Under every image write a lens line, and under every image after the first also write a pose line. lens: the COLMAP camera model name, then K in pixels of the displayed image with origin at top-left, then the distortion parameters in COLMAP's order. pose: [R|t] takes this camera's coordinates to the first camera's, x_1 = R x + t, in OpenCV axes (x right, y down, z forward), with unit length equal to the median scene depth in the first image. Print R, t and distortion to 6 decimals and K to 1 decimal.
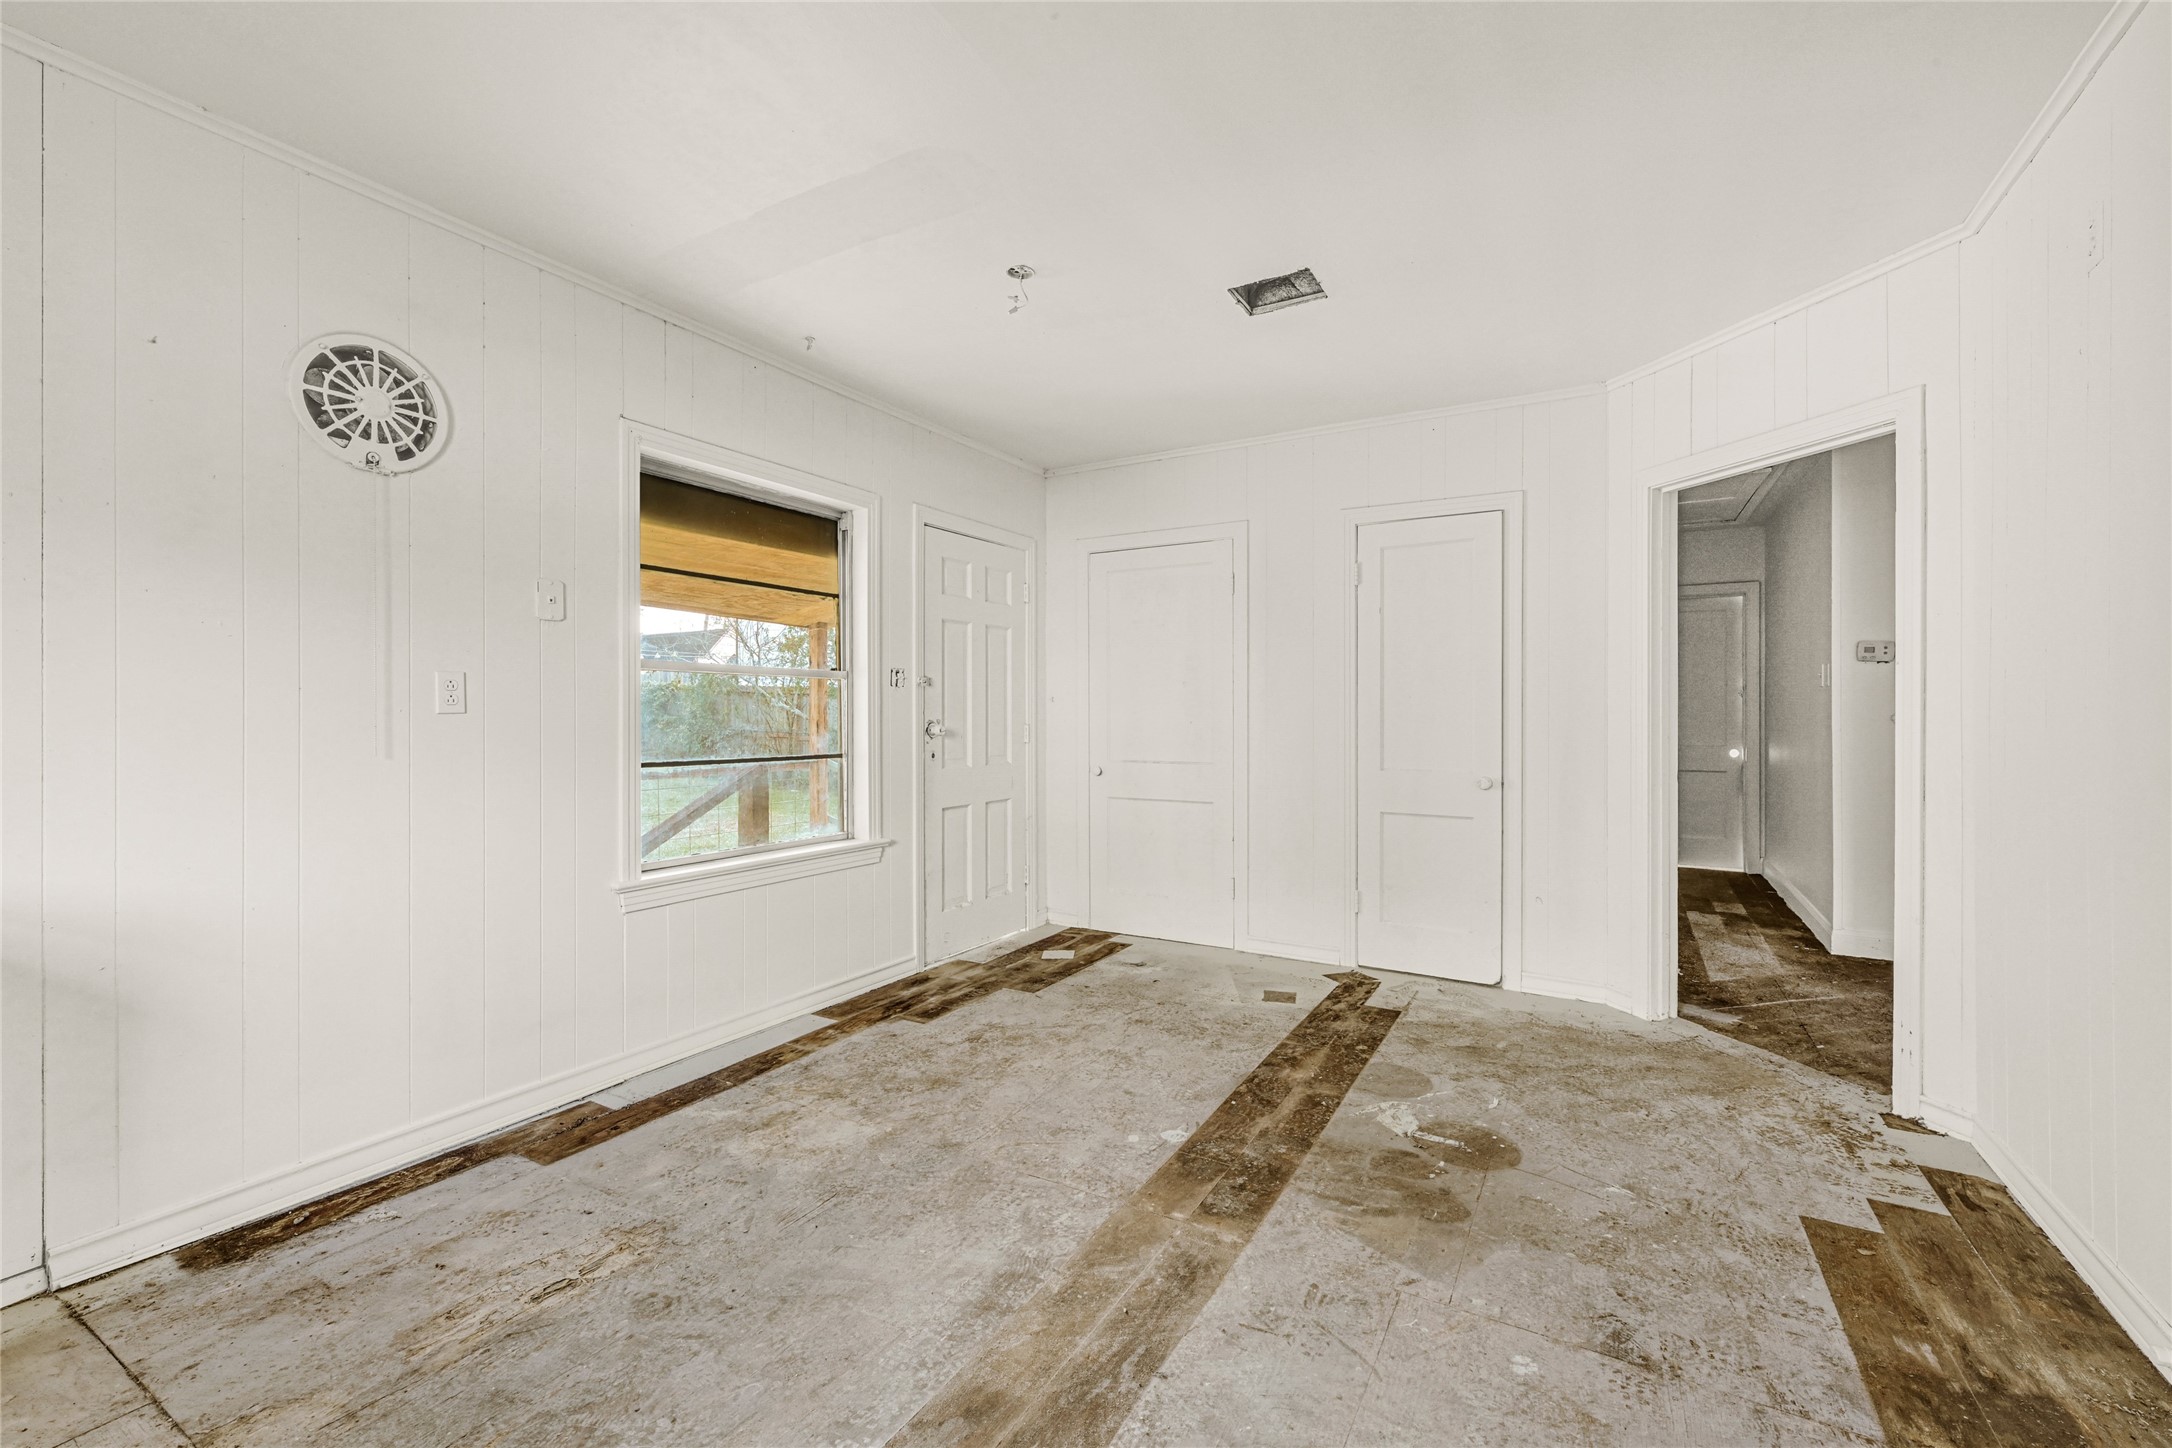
lens RADIAL K [[898.3, 0, 1089.3], [0, 898.3, 709.3], [0, 0, 1]] dist [0.000755, -0.000385]
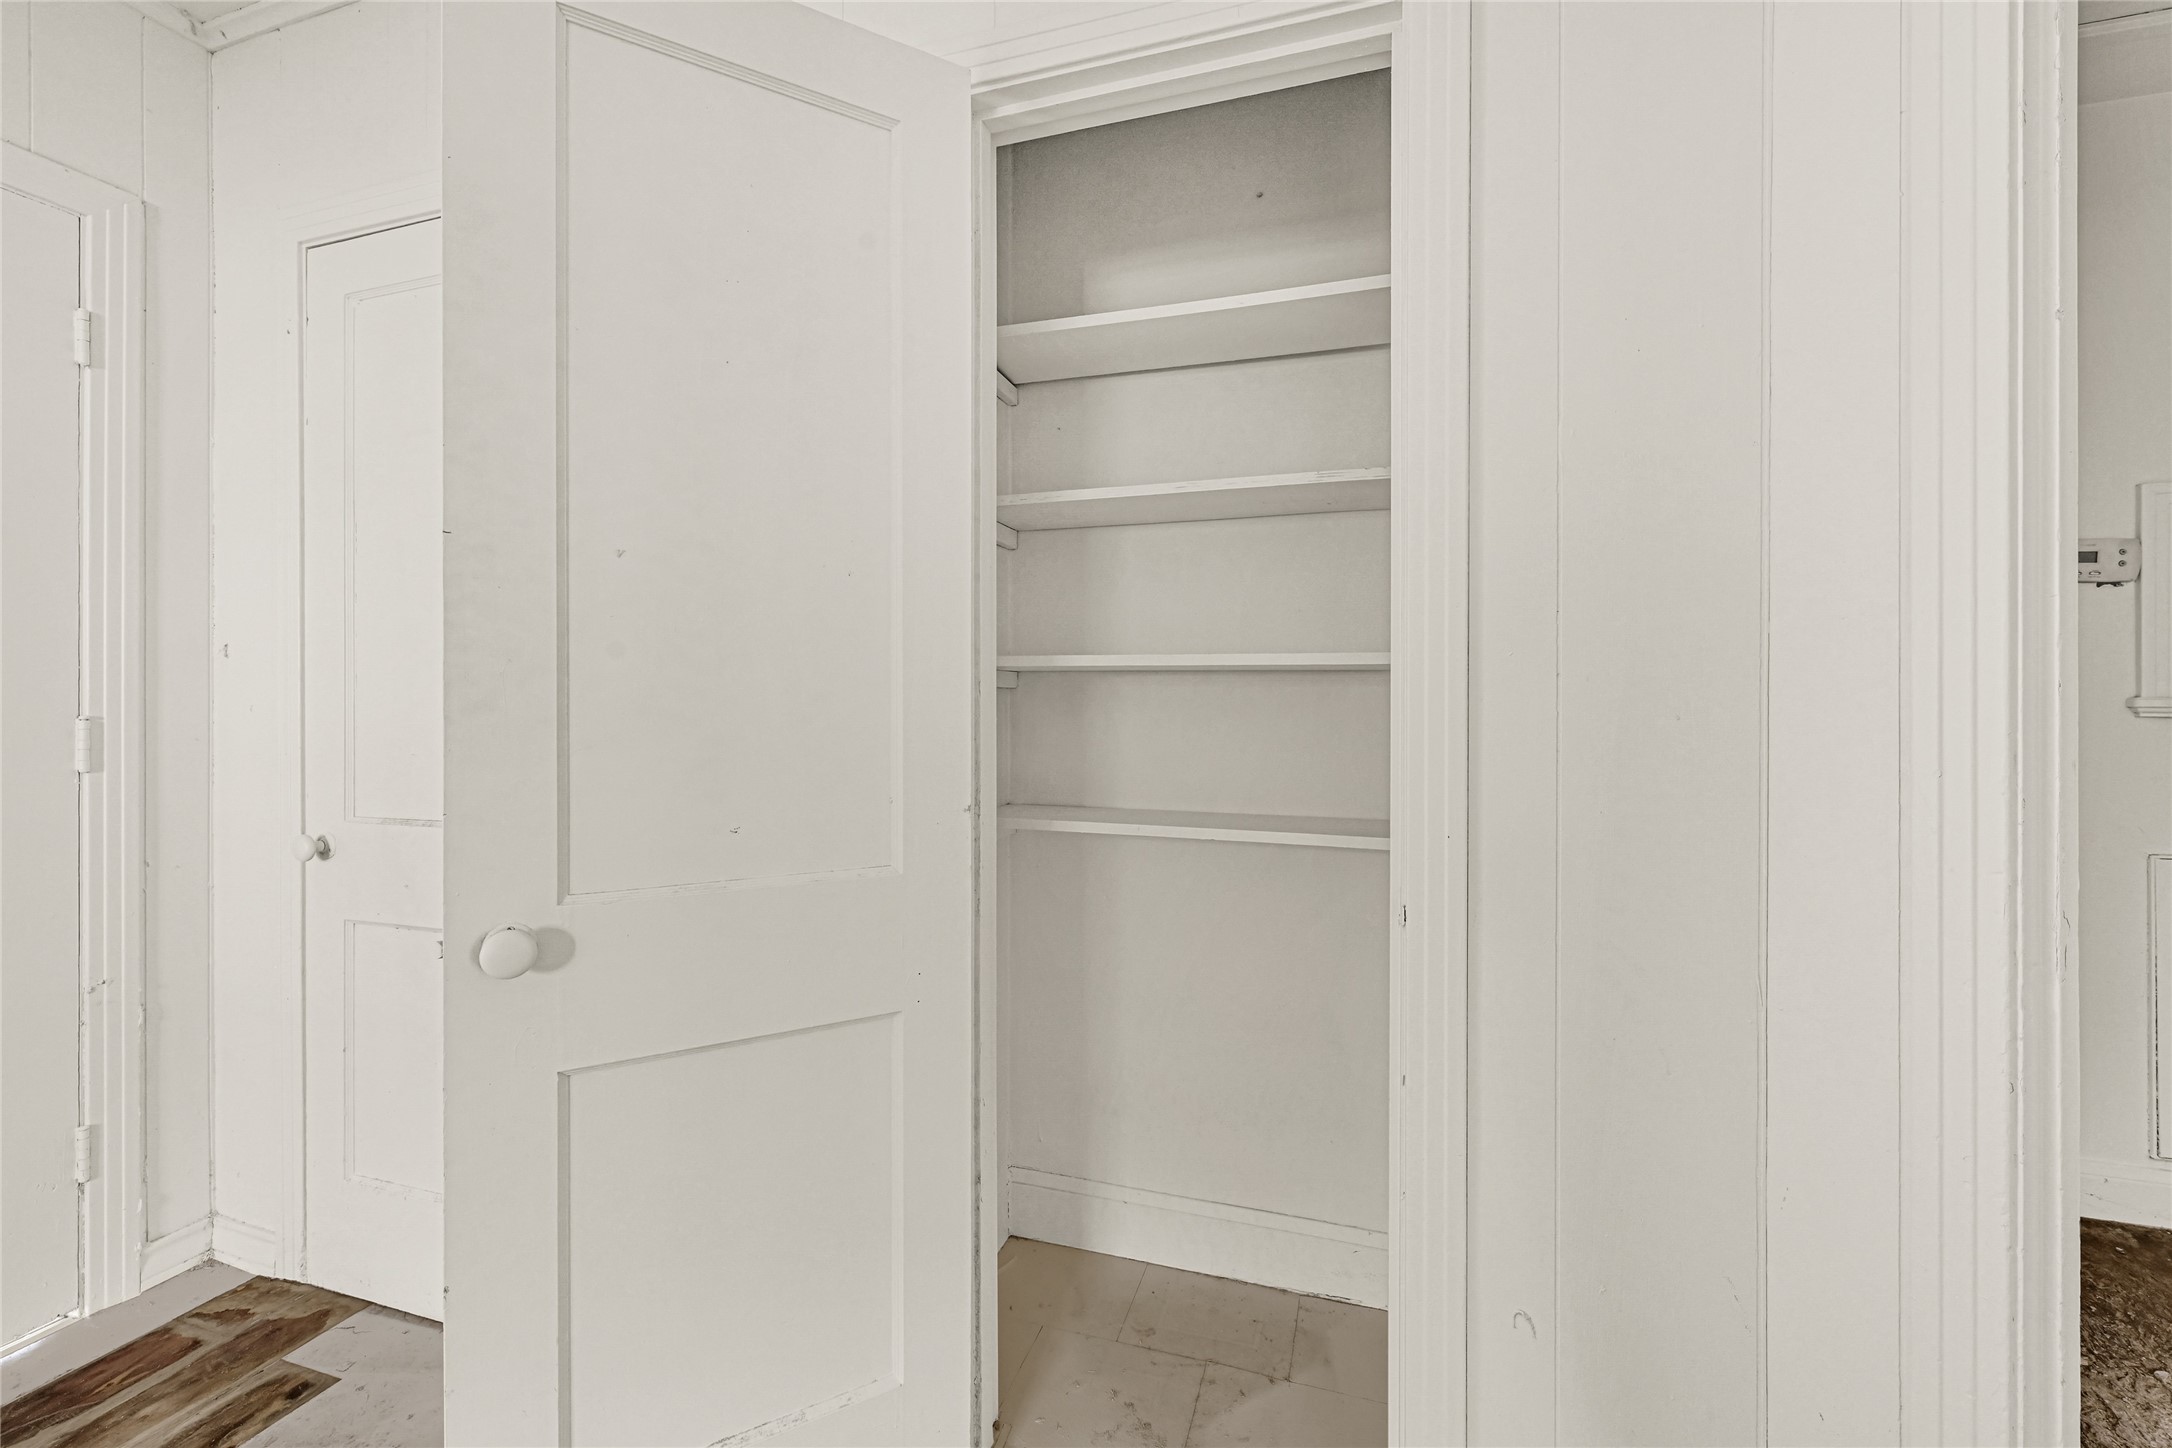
lens RADIAL K [[898.3, 0, 1089.3], [0, 898.3, 709.3], [0, 0, 1]] dist [0.000755, -0.000385]
pose [[0.979699, 0.001316, 0.200471, 0.444432], [-0.002133, 0.999990, 0.003862, 0.020687], [-0.200464, -0.004211, 0.979692, 1.086089]]
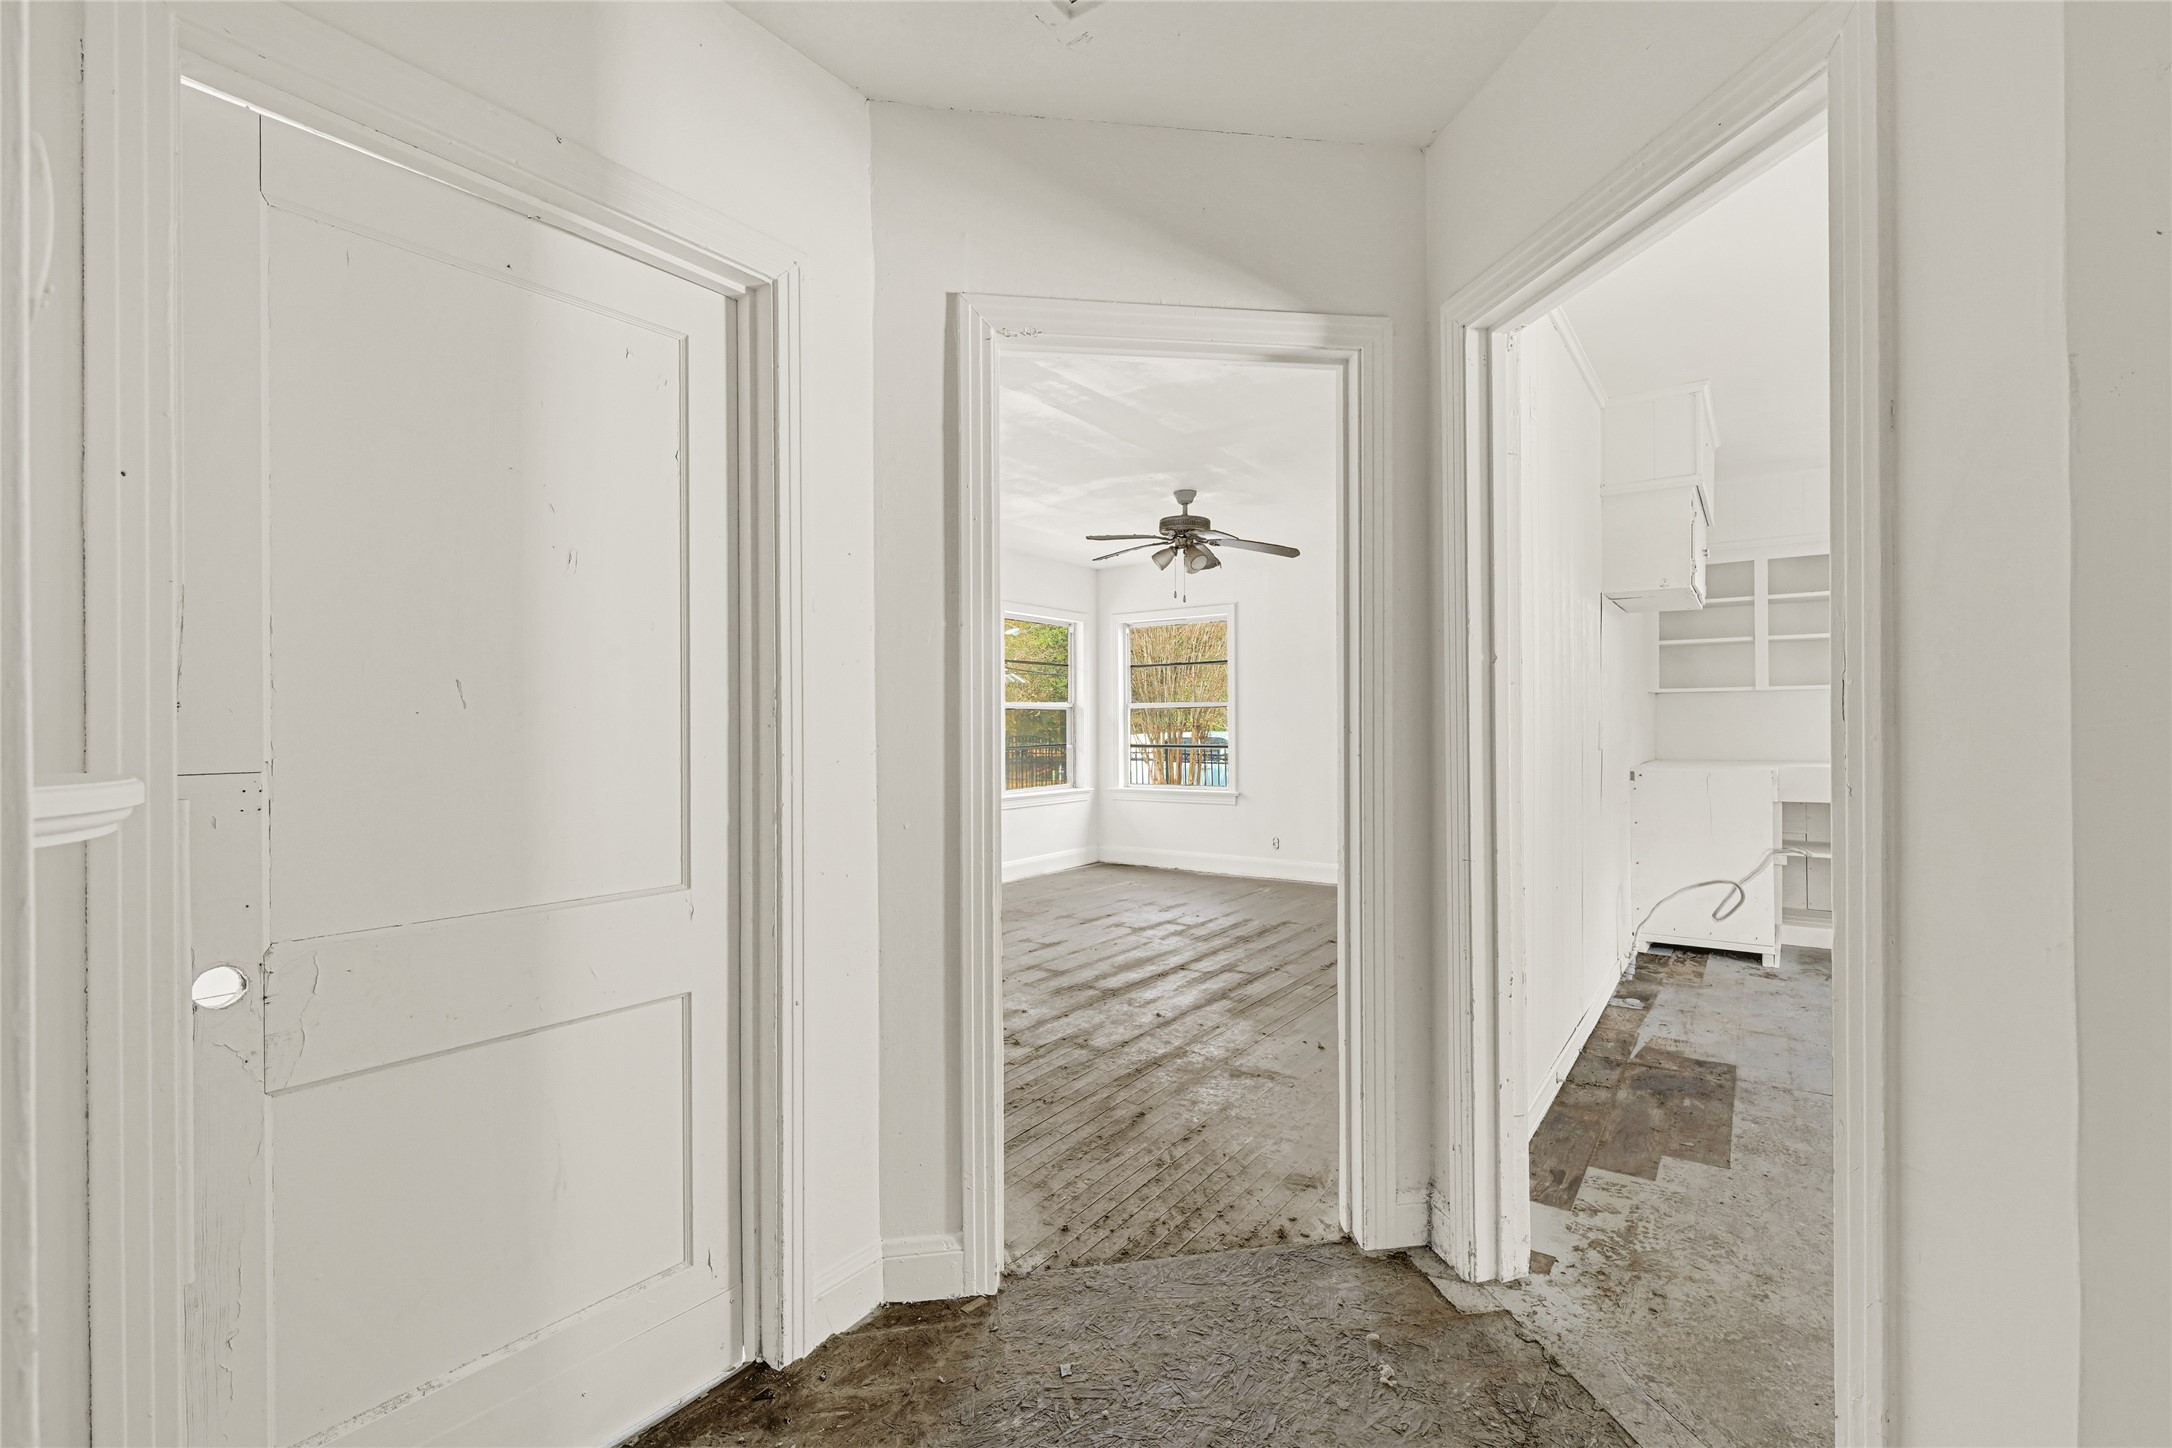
lens RADIAL K [[977.7, 0, 1086.0], [0, 977.7, 724.0], [0, 0, 1]] dist [0.000139, 0.000219]
pose [[-0.996507, 0.005580, 0.083319, 1.205511], [0.005370, 0.999982, -0.002744, 0.002464], [-0.083332, -0.002287, -0.996519, 1.855451]]
